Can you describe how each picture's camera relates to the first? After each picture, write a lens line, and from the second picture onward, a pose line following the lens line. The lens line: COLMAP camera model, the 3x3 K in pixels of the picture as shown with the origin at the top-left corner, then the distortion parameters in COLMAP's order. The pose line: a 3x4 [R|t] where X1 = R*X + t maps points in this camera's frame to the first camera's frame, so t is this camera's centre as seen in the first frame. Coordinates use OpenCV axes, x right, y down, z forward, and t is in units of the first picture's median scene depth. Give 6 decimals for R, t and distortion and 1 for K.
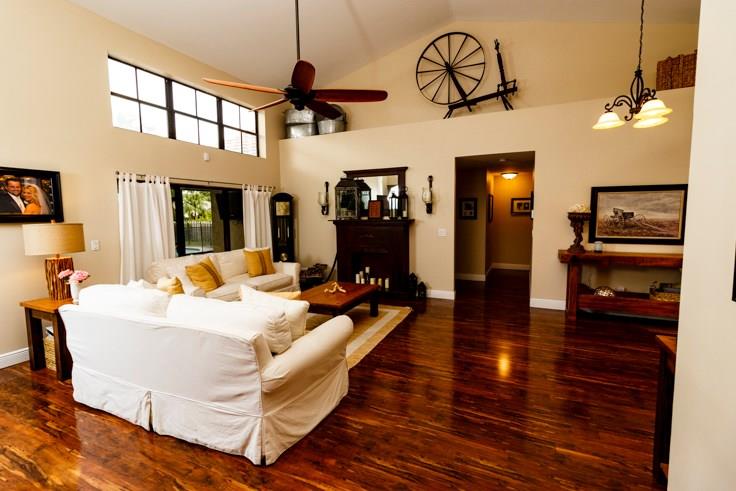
lens RADIAL K [[336.7, 0, 360.3], [0, 336.7, 254.6], [0, 0, 1]] dist [-0.001192, 0.001333]
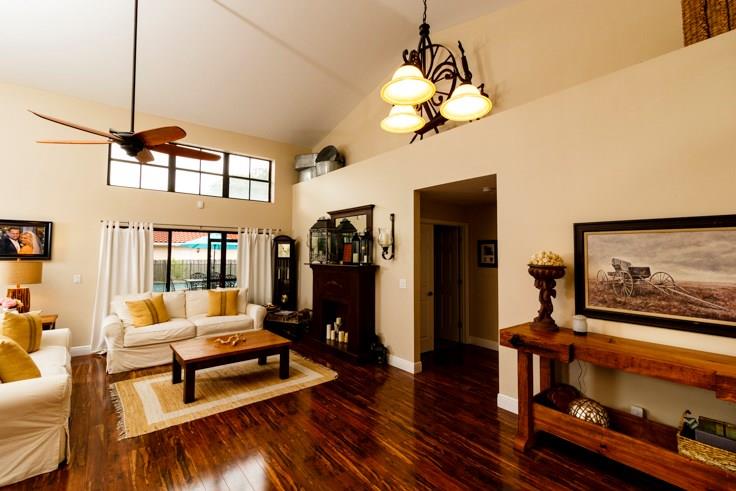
lens RADIAL K [[336.7, 0, 365.2], [0, 336.7, 247.9], [0, 0, 1]] dist [-0.001192, 0.001333]
pose [[0.895157, 0.009813, -0.445643, 0.570957], [-0.070550, 0.990275, -0.119908, -0.052921], [0.440133, 0.138776, 0.887144, 0.277488]]
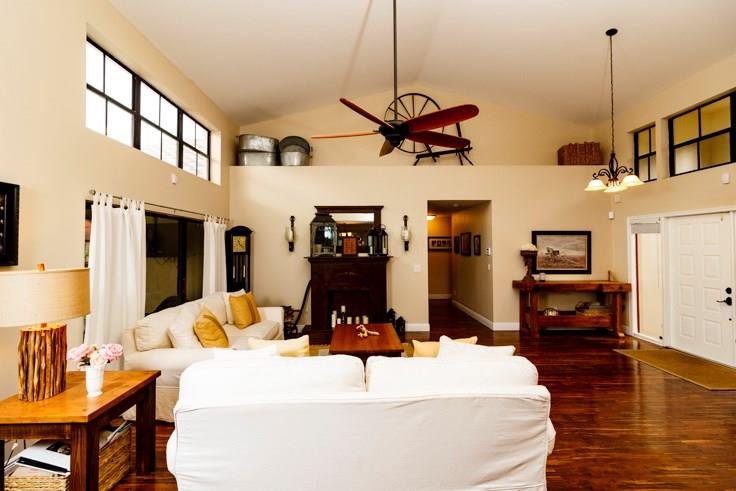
lens RADIAL K [[336.7, 0, 359.3], [0, 336.7, 249.0], [0, 0, 1]] dist [-0.001192, 0.001333]
pose [[0.898062, 0.003422, 0.439856, -0.436092], [0.047584, 0.993346, -0.104881, -0.025261], [-0.437288, 0.115119, 0.891923, 0.135208]]
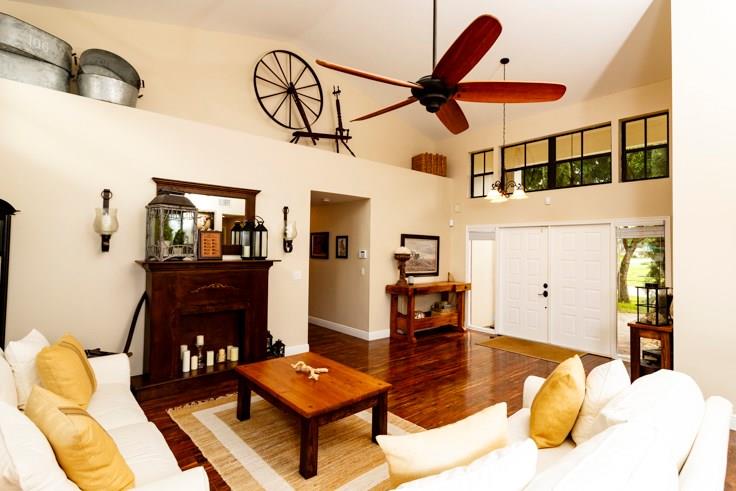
lens RADIAL K [[371.7, 0, 365.5], [0, 371.7, 245.1], [0, 0, 1]] dist [-0.000026, 0.001242]
pose [[0.403817, 0.026984, 0.914442, -0.596552], [0.089032, 0.993661, -0.068638, -0.067493], [-0.910497, 0.109131, 0.398855, 0.522529]]
